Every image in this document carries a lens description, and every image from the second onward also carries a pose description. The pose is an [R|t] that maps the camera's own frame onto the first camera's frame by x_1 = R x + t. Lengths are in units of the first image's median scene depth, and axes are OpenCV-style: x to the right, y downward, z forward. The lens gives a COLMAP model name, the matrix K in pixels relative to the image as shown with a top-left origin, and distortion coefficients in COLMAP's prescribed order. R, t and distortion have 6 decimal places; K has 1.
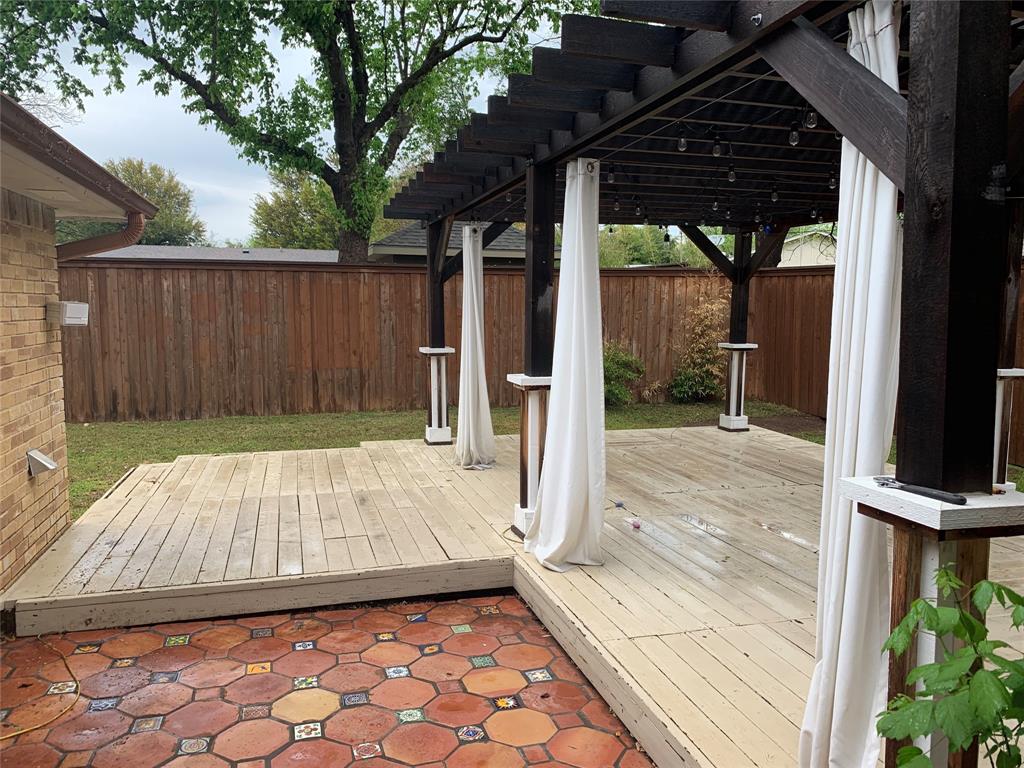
lens RADIAL K [[778.8, 0, 511.3], [0, 778.8, 383.8], [0, 0, 1]] dist [0.031472, -0.044782]
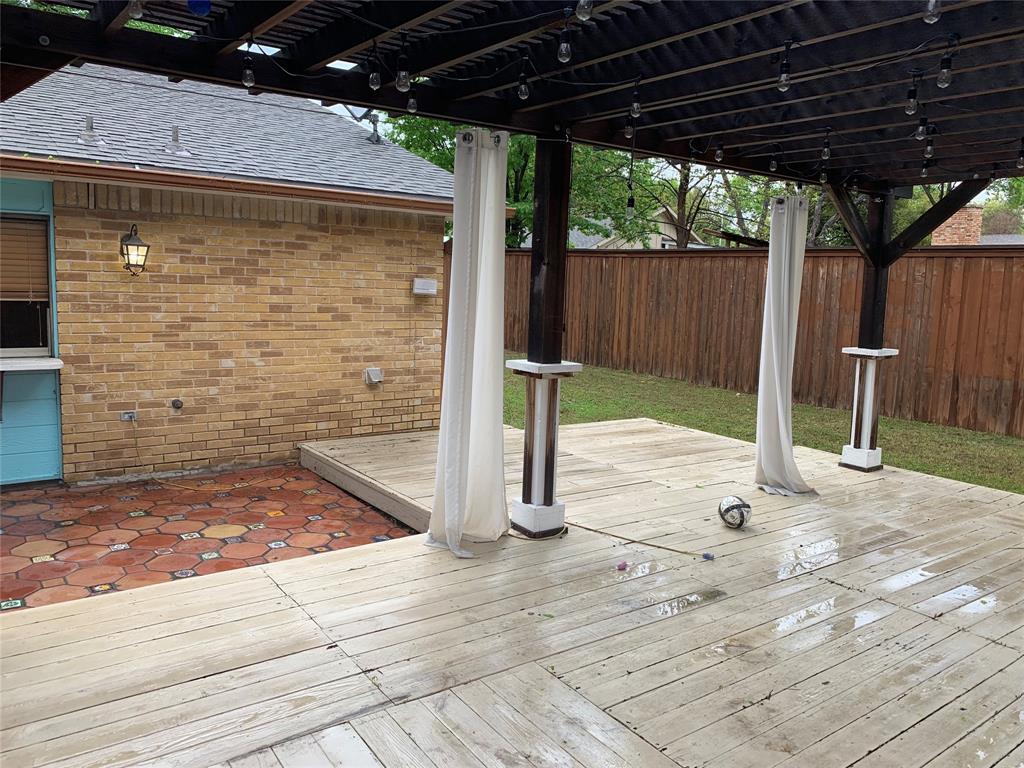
lens RADIAL K [[778.8, 0, 513.2], [0, 778.8, 381.1], [0, 0, 1]] dist [0.031472, -0.044782]
pose [[0.348071, 0.133150, -0.927965, 0.370976], [-0.129480, 0.987203, 0.093083, -0.028508], [0.928484, 0.087753, 0.360857, 0.261067]]
